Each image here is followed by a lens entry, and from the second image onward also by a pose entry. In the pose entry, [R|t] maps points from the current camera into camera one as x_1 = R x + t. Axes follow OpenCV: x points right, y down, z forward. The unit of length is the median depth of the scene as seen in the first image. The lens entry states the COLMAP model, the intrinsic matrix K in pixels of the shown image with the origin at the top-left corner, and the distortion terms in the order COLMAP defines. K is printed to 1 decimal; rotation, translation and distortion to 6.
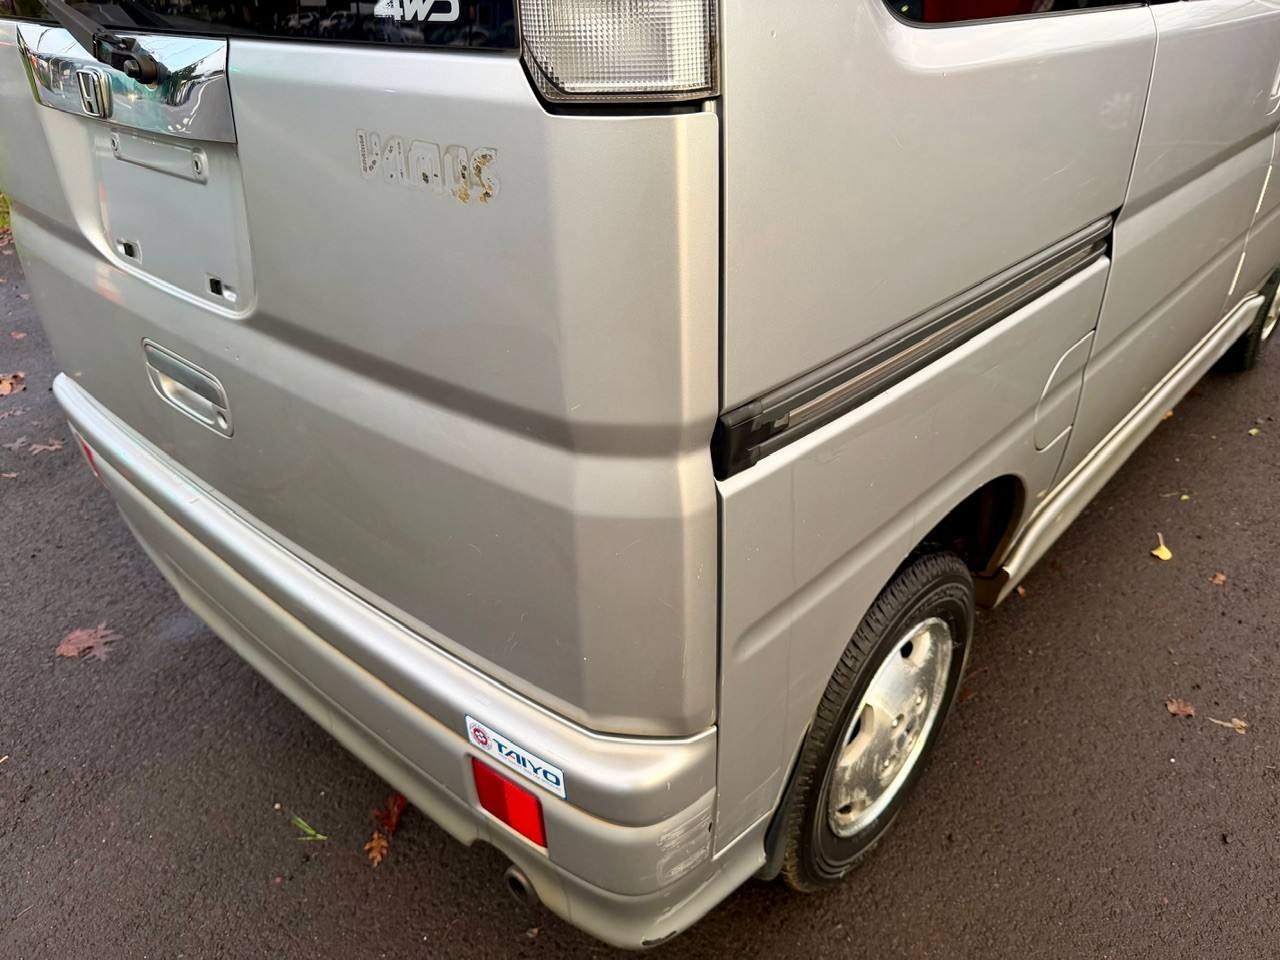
lens RADIAL K [[917.2, 0, 640.6], [0, 917.2, 487.7], [0, 0, 1]] dist [0.022177, -0.044311]
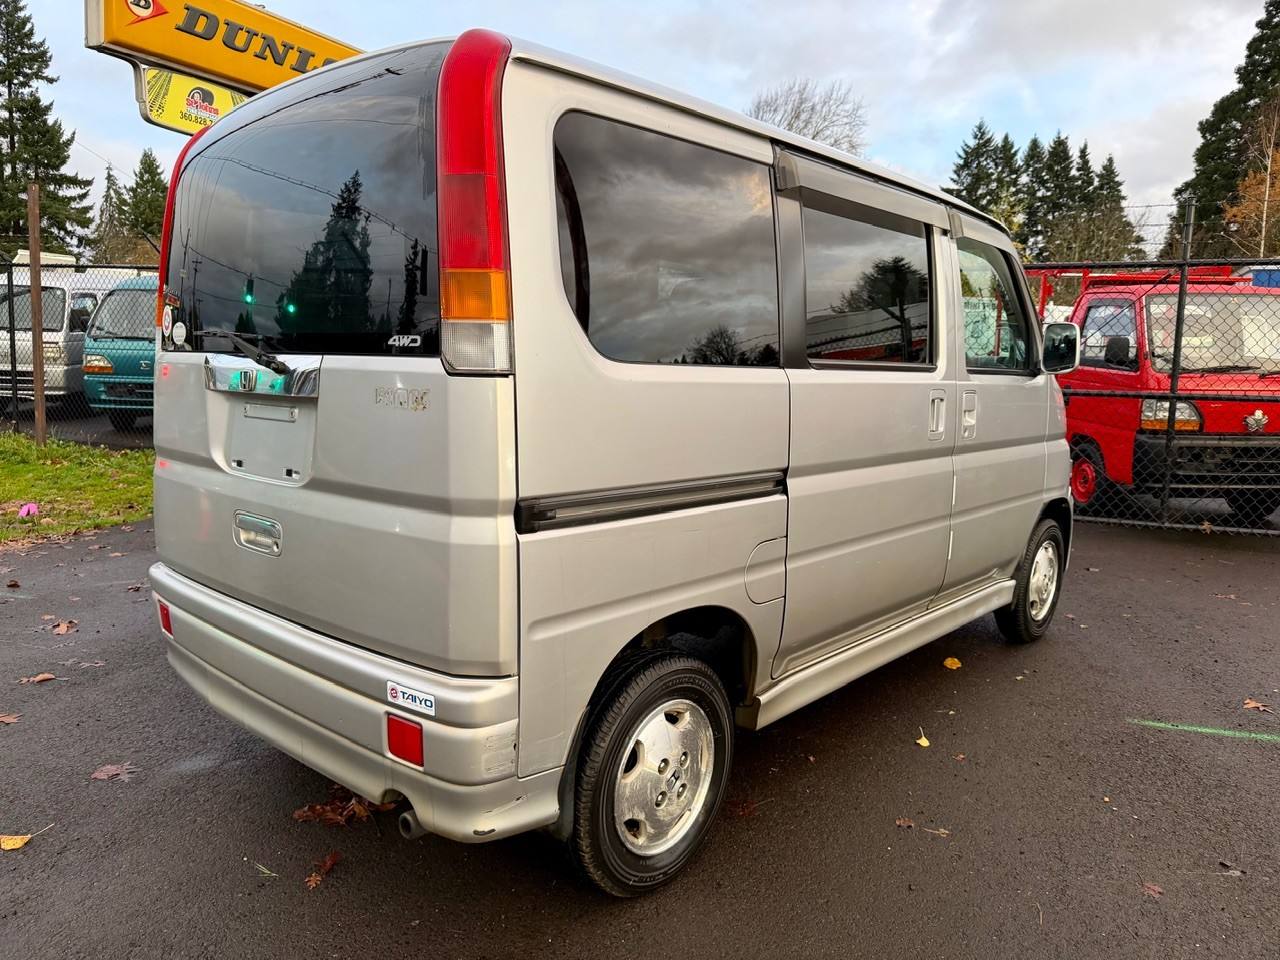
lens RADIAL K [[926.9, 0, 640.0], [0, 926.9, 480.0], [0, 0, 1]] dist [-0.006966, -0.004665]
pose [[0.999357, 0.035256, 0.006542, 0.222815], [-0.029813, 0.918311, -0.394735, 0.458735], [-0.019924, 0.394286, 0.918772, -0.674644]]
